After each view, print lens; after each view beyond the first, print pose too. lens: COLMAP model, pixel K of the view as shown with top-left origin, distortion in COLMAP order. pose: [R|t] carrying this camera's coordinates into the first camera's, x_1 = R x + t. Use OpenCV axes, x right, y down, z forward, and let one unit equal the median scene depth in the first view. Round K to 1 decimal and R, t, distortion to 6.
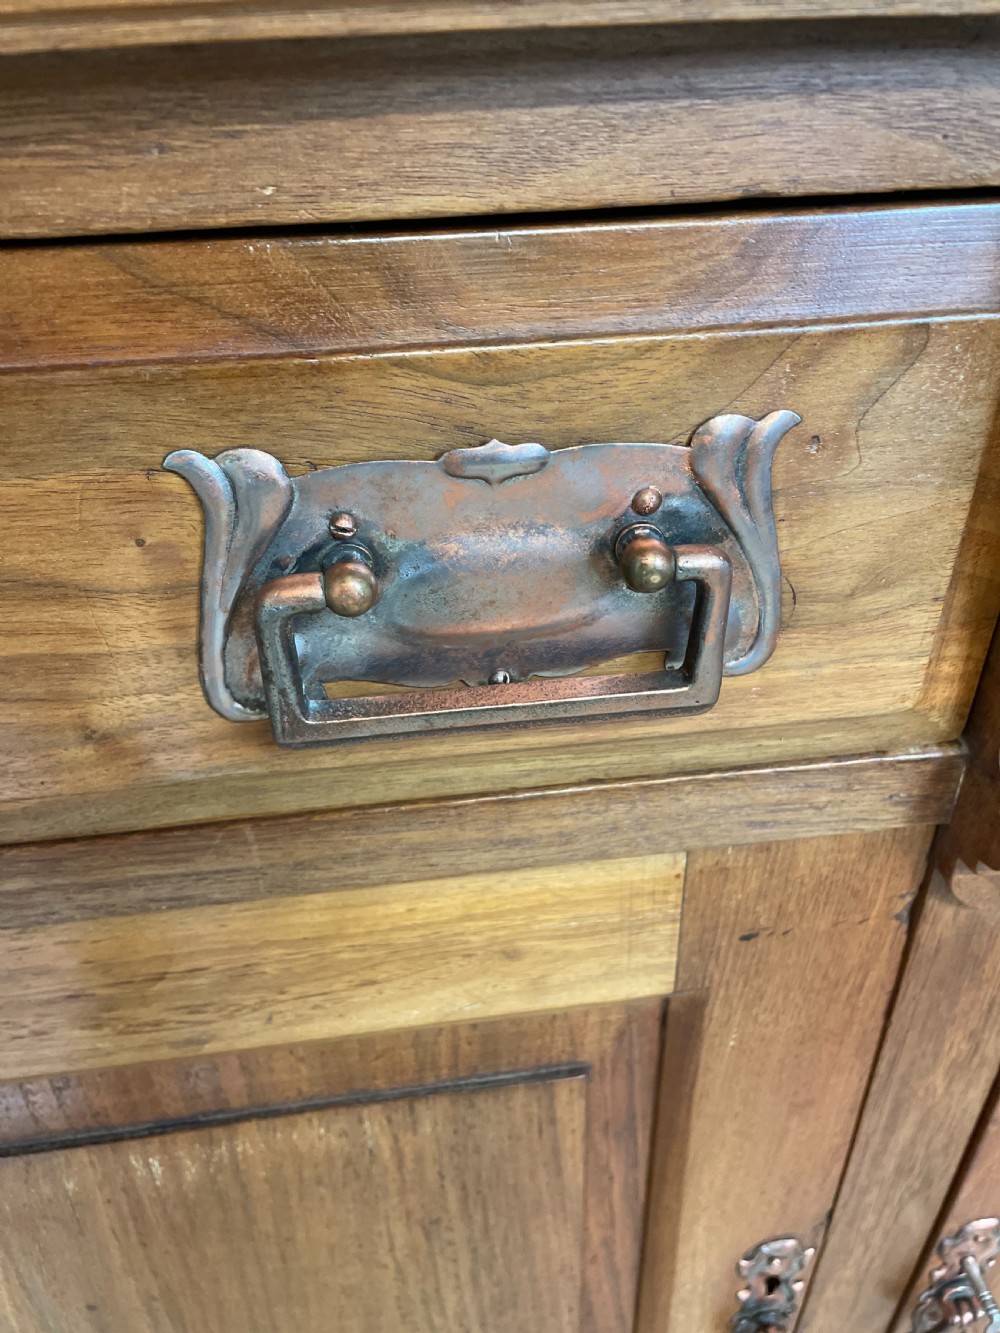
lens RADIAL K [[1010.5, 0, 501.4], [0, 1010.5, 661.6], [0, 0, 1]] dist [0.099157, -0.127748]
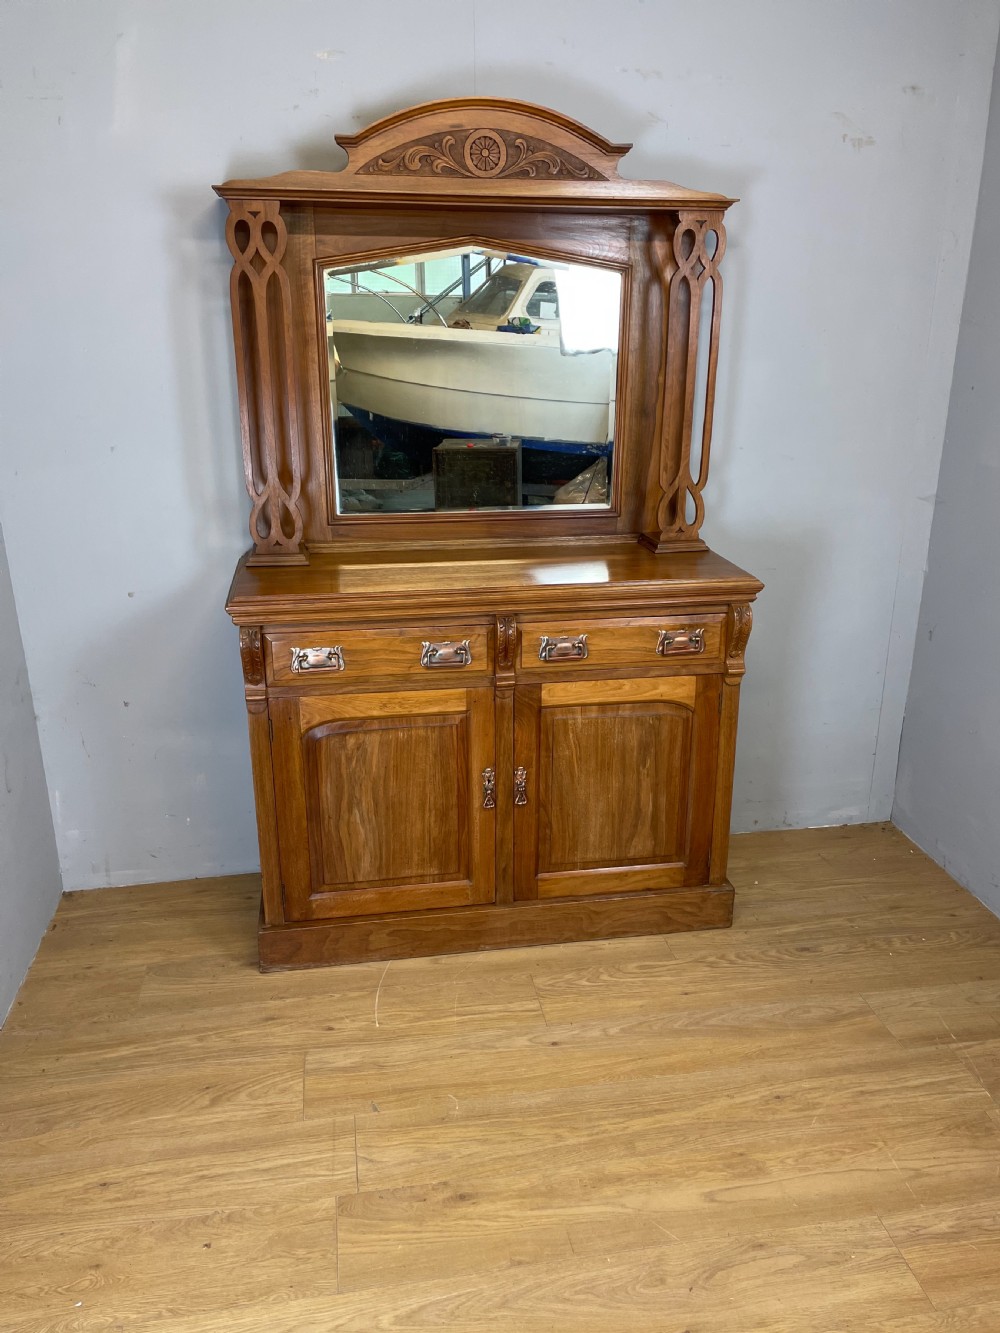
lens RADIAL K [[1010.5, 0, 501.4], [0, 1010.5, 661.6], [0, 0, 1]] dist [0.099157, -0.127748]
pose [[0.998644, 0.013229, 0.050346, 0.034335], [0.001209, 0.961015, -0.276493, 2.265789], [-0.052041, 0.276179, 0.959696, -7.154651]]
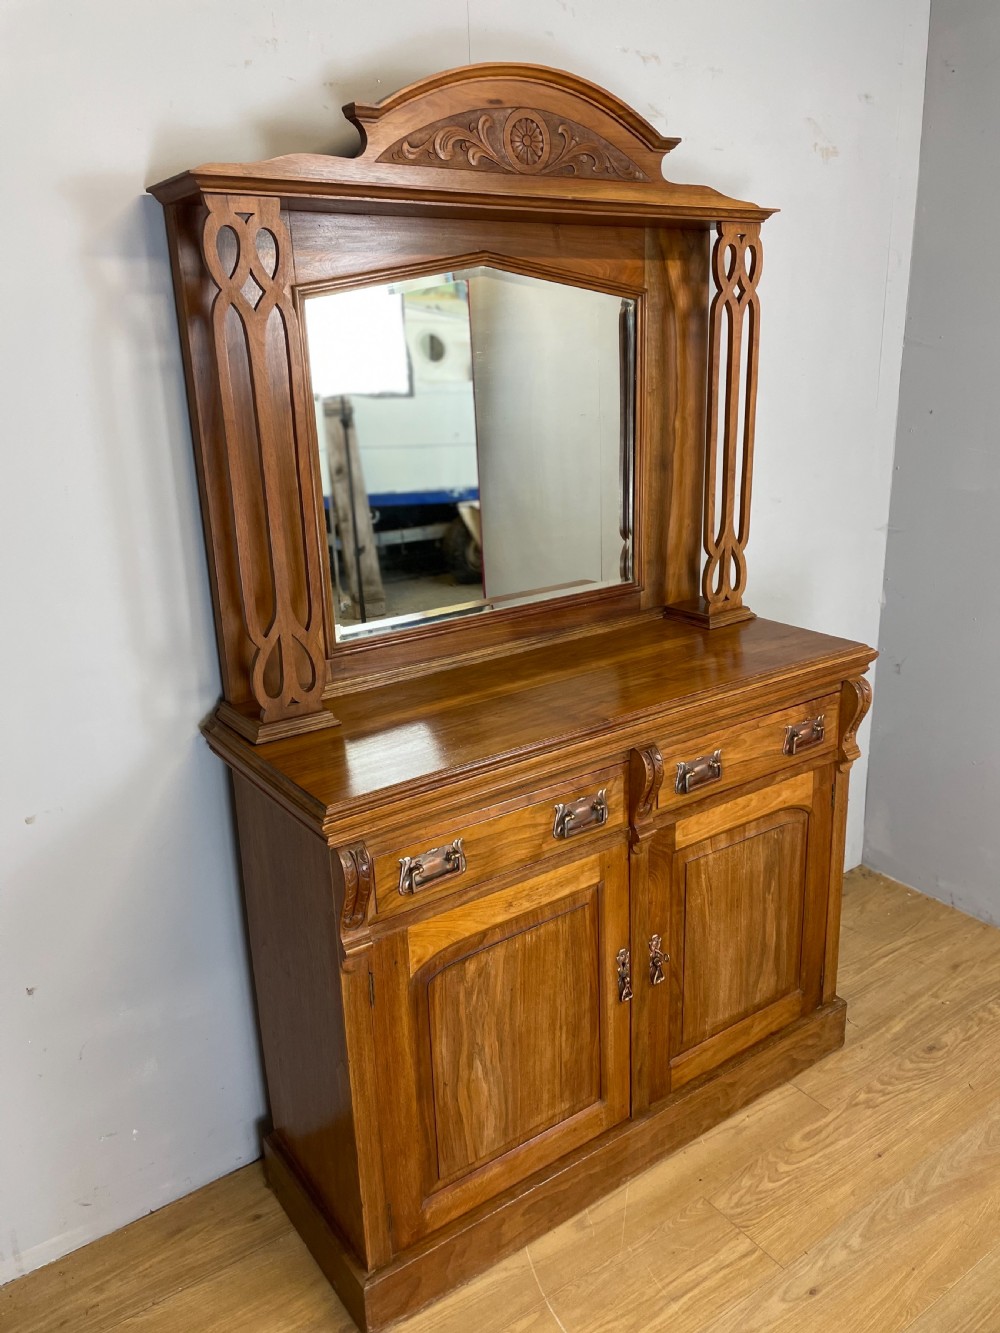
lens RADIAL K [[1005.5, 0, 497.2], [0, 1005.5, 655.6], [0, 0, 1]] dist [0.097389, -0.125228]
pose [[0.886207, -0.140440, 0.441491, -2.925168], [0.273431, 0.927828, -0.253713, 0.450064], [-0.373996, 0.345560, 0.860648, -4.544317]]
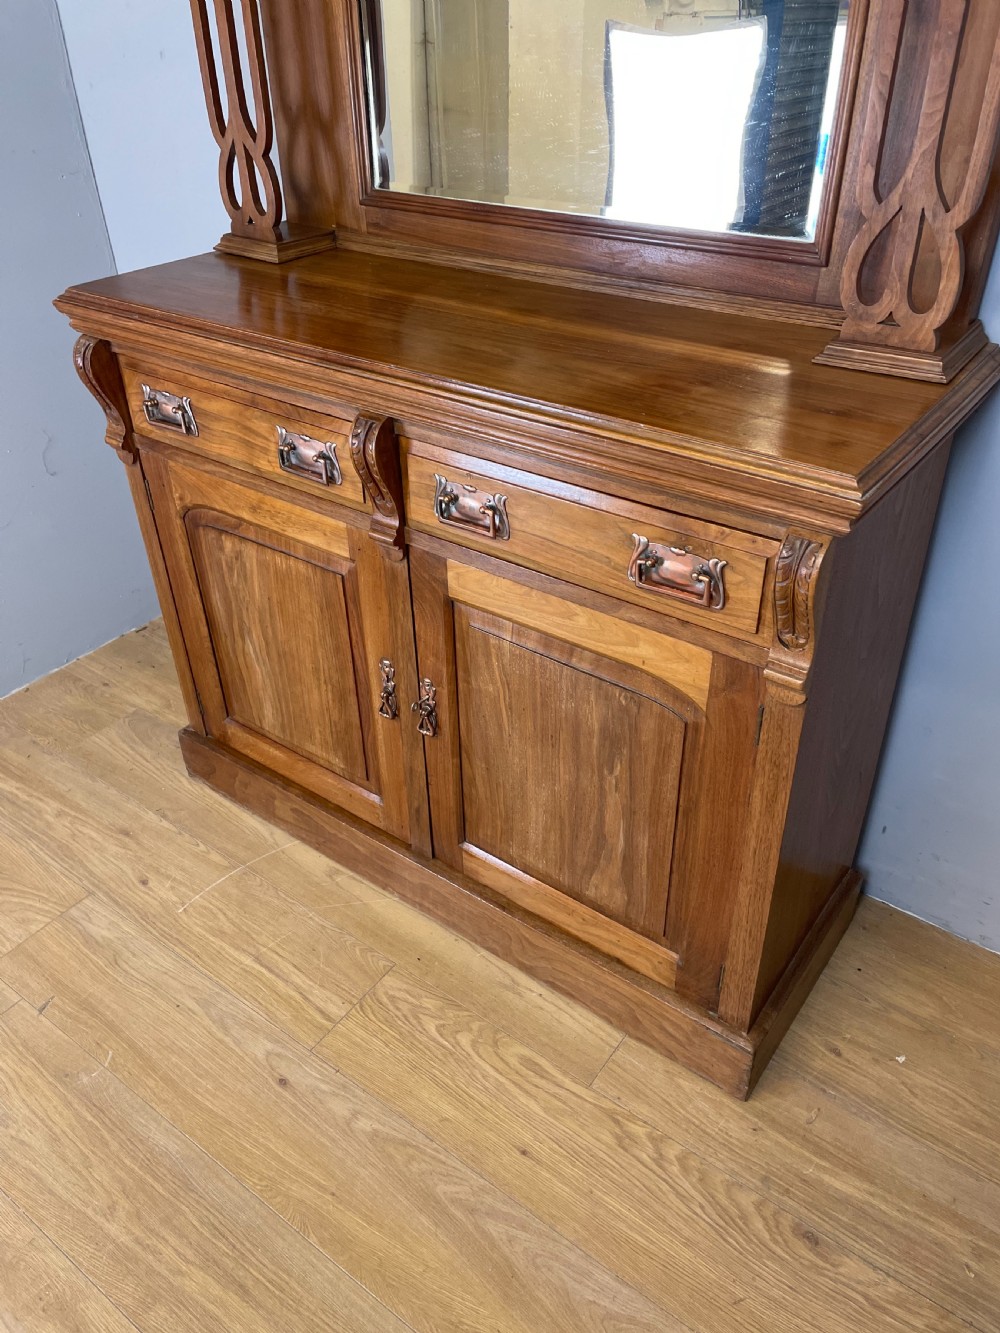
lens RADIAL K [[1009.0, 0, 501.8], [0, 1009.0, 663.9], [0, 0, 1]] dist [0.095582, -0.124725]
pose [[0.721710, 0.400658, -0.564454, 3.801162], [-0.395155, 0.907996, 0.139265, -0.194779], [0.568320, 0.122538, 0.813632, -2.604264]]
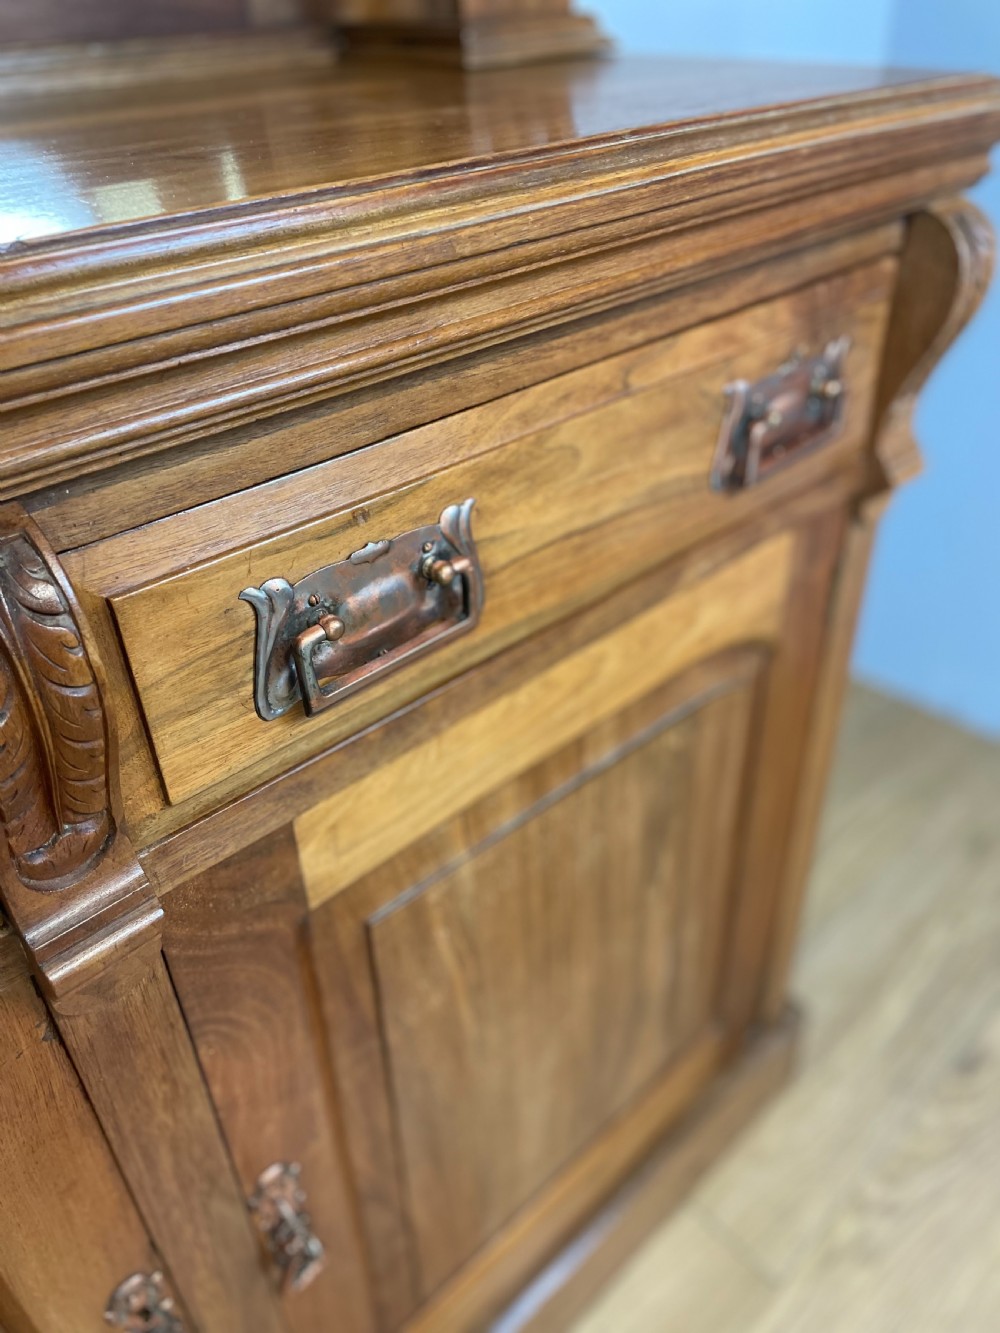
lens RADIAL K [[1010.5, 0, 501.4], [0, 1010.5, 661.6], [0, 0, 1]] dist [0.099157, -0.127748]
pose [[0.807675, -0.330421, 0.488348, 0.379156], [0.343465, 0.936855, 0.065831, -0.105941], [-0.479263, 0.114560, 0.870162, -0.553285]]
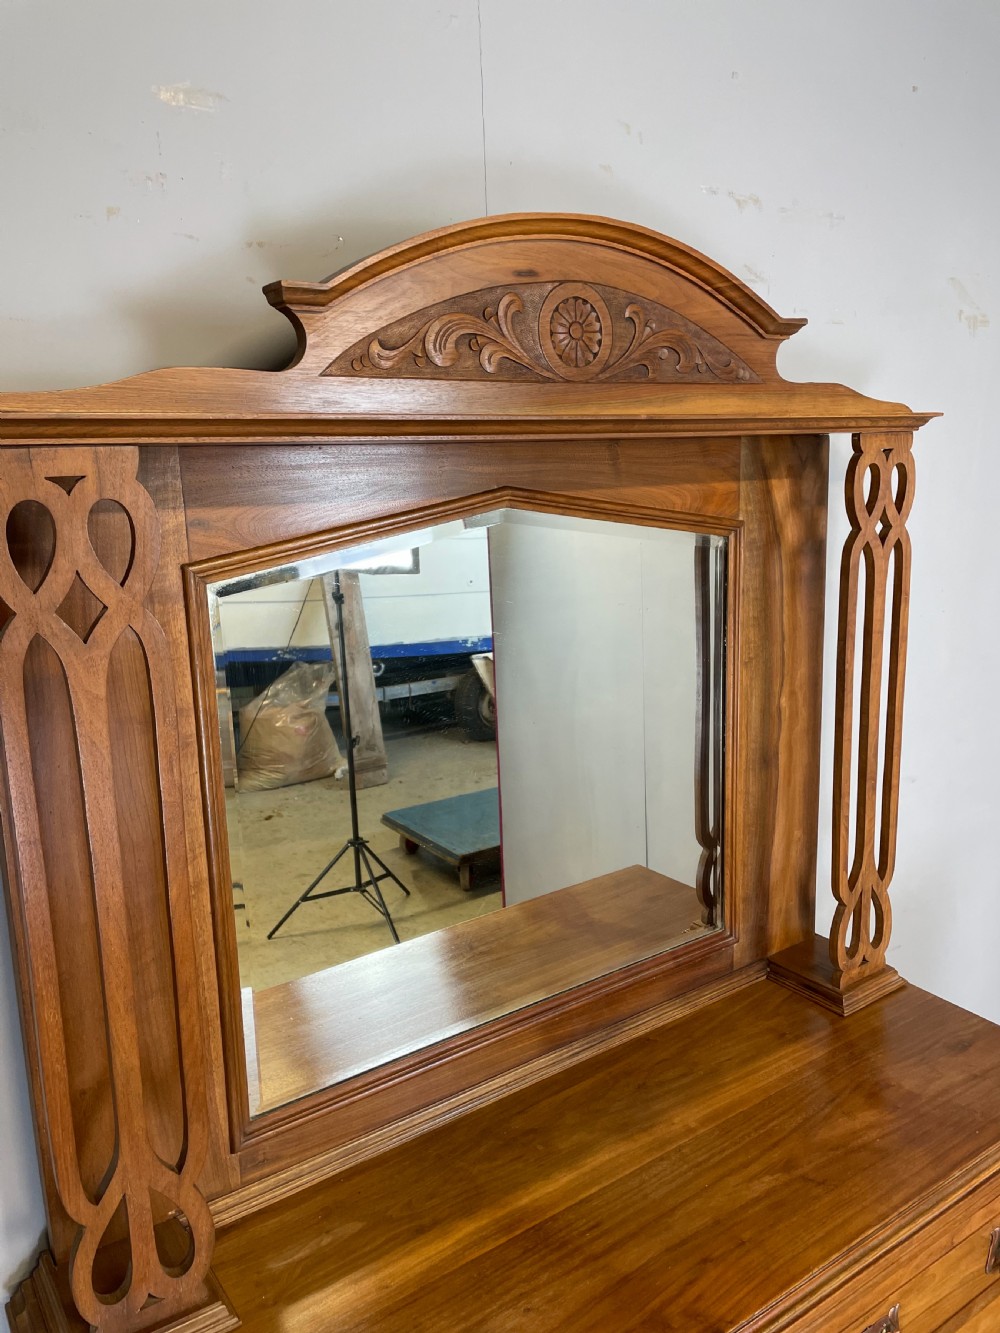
lens RADIAL K [[1005.5, 0, 497.2], [0, 1005.5, 655.6], [0, 0, 1]] dist [0.097389, -0.125228]
pose [[0.893597, -0.087276, 0.440304, -1.712106], [0.260794, 0.899318, -0.351019, -1.502714], [-0.365338, 0.428498, 0.826388, -2.968713]]
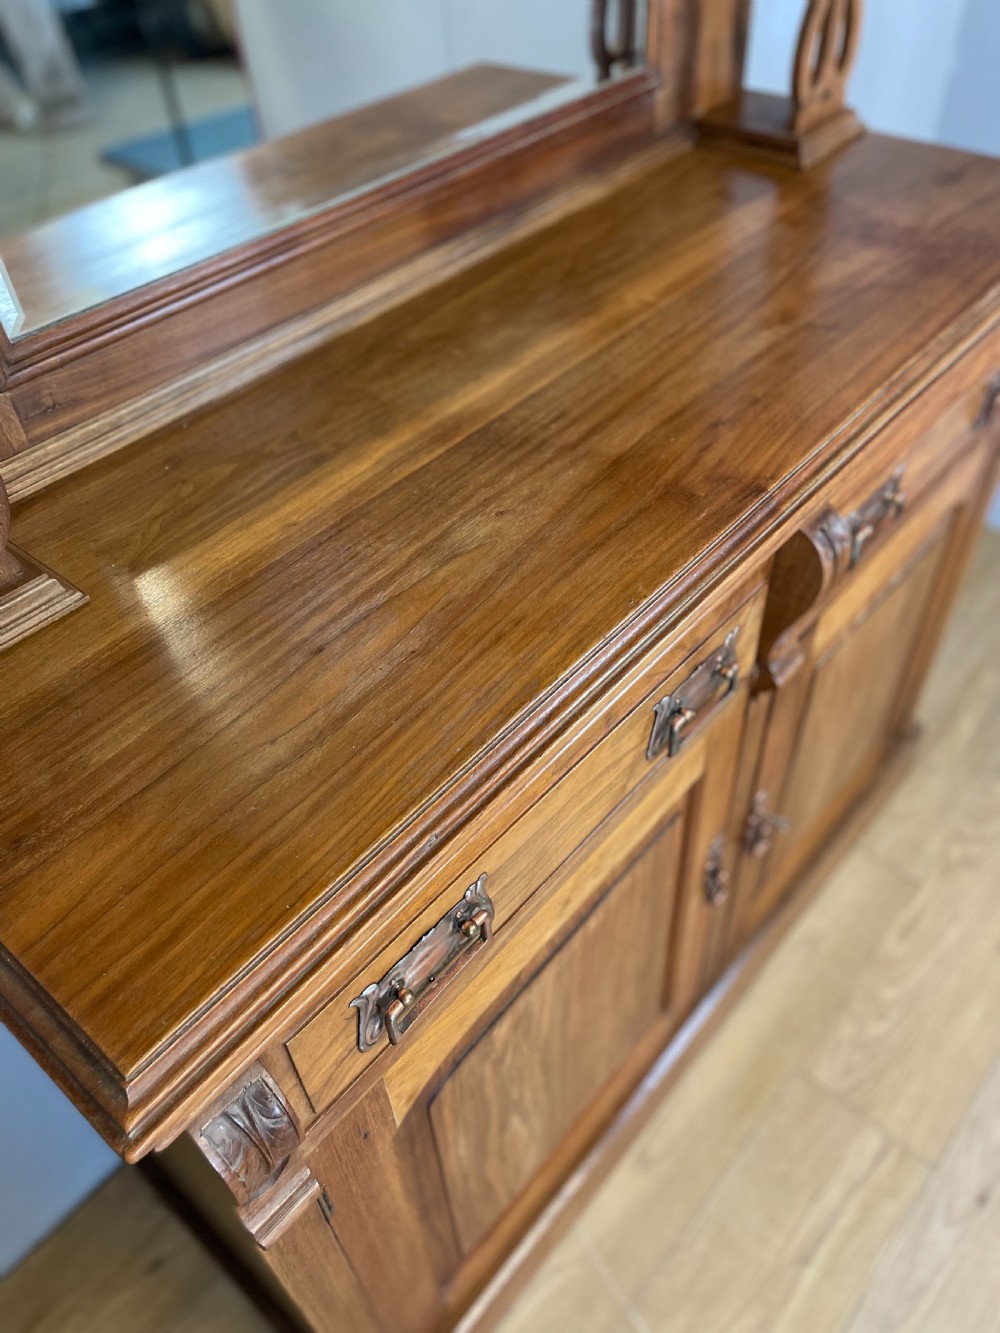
lens RADIAL K [[1010.5, 0, 501.4], [0, 1010.5, 661.6], [0, 0, 1]] dist [0.099157, -0.127748]
pose [[0.749815, -0.471118, 0.464571, -1.604253], [0.397888, 0.882060, 0.252300, -1.017701], [-0.528643, -0.004331, 0.848833, -1.333189]]
